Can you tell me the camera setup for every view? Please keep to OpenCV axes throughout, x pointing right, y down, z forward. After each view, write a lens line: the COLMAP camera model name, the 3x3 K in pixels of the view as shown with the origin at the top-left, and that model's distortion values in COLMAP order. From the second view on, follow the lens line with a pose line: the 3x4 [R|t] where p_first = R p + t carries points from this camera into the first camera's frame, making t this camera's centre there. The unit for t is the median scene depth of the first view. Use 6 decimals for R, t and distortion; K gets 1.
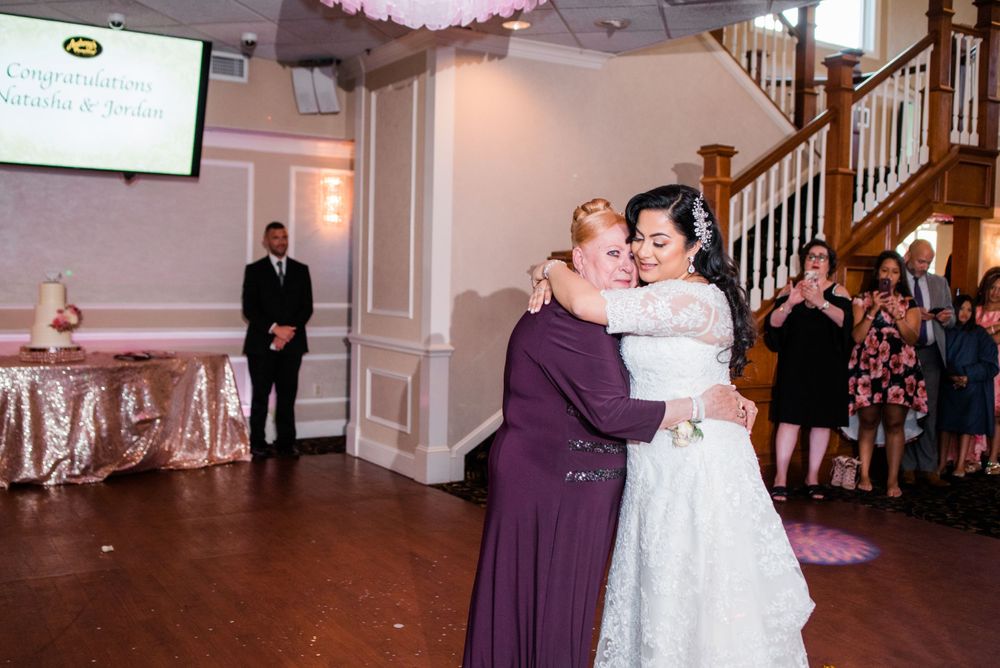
lens RADIAL K [[1006.7, 0, 501.6], [0, 1006.7, 322.8], [0, 0, 1]] dist [-0.051638, 0.098433]
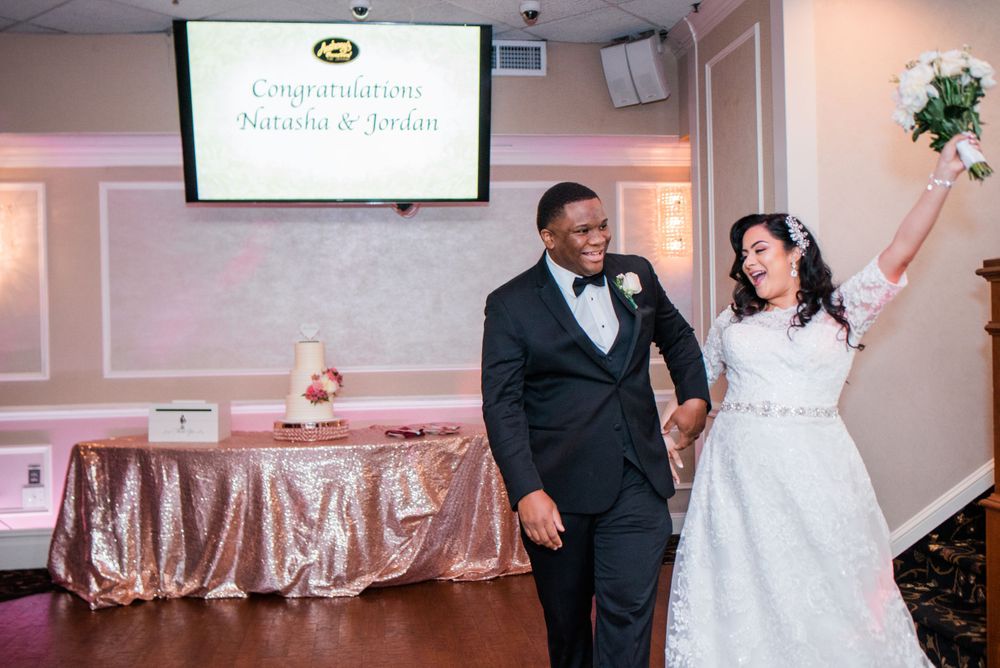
lens RADIAL K [[1011.4, 0, 489.6], [0, 1011.4, 324.9], [0, 0, 1]] dist [-0.063490, 0.125831]
pose [[0.907162, -0.039227, -0.418950, 0.026713], [0.016939, 0.998242, -0.056790, -0.004723], [0.420441, 0.044422, 0.906232, 0.309446]]
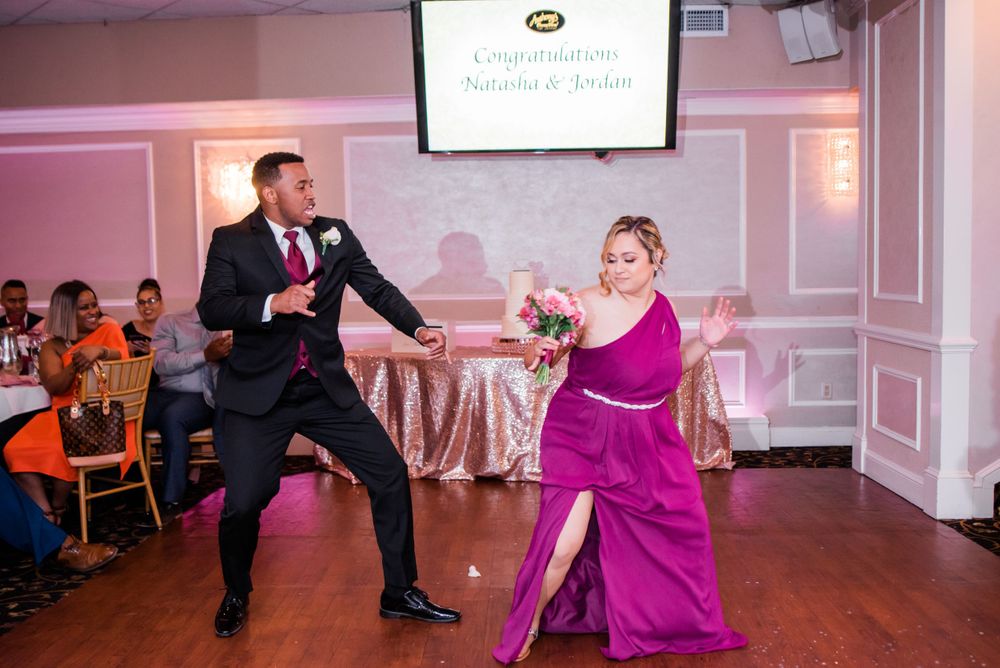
lens RADIAL K [[1006.7, 0, 501.6], [0, 1006.7, 322.8], [0, 0, 1]] dist [-0.051638, 0.098433]
pose [[0.835175, -0.003139, -0.549975, 0.065566], [0.006437, 0.999971, 0.004069, 0.005576], [0.549946, -0.006938, 0.835171, 0.174917]]
